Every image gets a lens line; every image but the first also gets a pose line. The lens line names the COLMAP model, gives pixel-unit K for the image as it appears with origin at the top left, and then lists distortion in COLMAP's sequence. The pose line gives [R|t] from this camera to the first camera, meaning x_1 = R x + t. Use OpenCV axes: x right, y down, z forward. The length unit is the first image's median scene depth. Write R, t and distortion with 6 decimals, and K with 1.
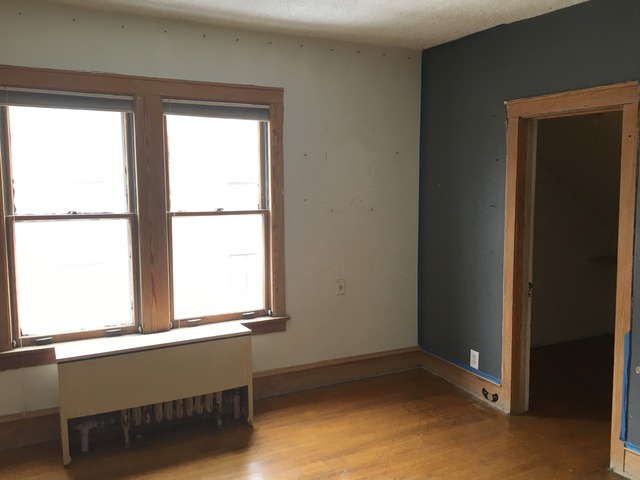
lens RADIAL K [[554.8, 0, 318.9], [0, 554.8, 242.3], [0, 0, 1]] dist [0.049400, -0.004044]
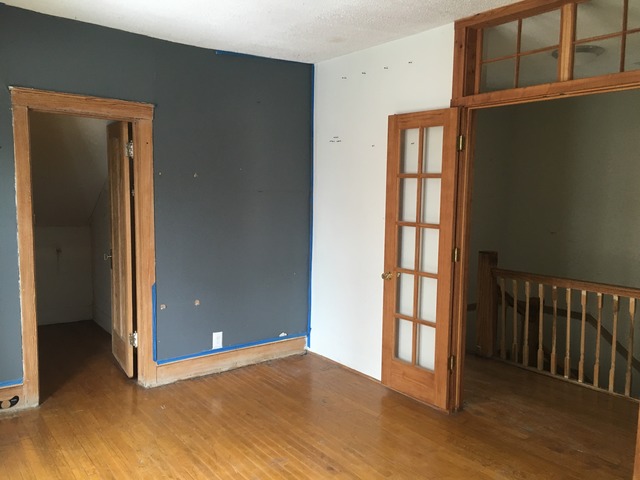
lens RADIAL K [[554.8, 0, 319.2], [0, 554.8, 236.8], [0, 0, 1]] dist [0.049400, -0.004044]
pose [[-0.156974, -0.095832, 0.982942, -0.692340], [0.083305, 0.990449, 0.109867, -0.058273], [-0.984083, 0.099130, -0.147491, 0.629202]]
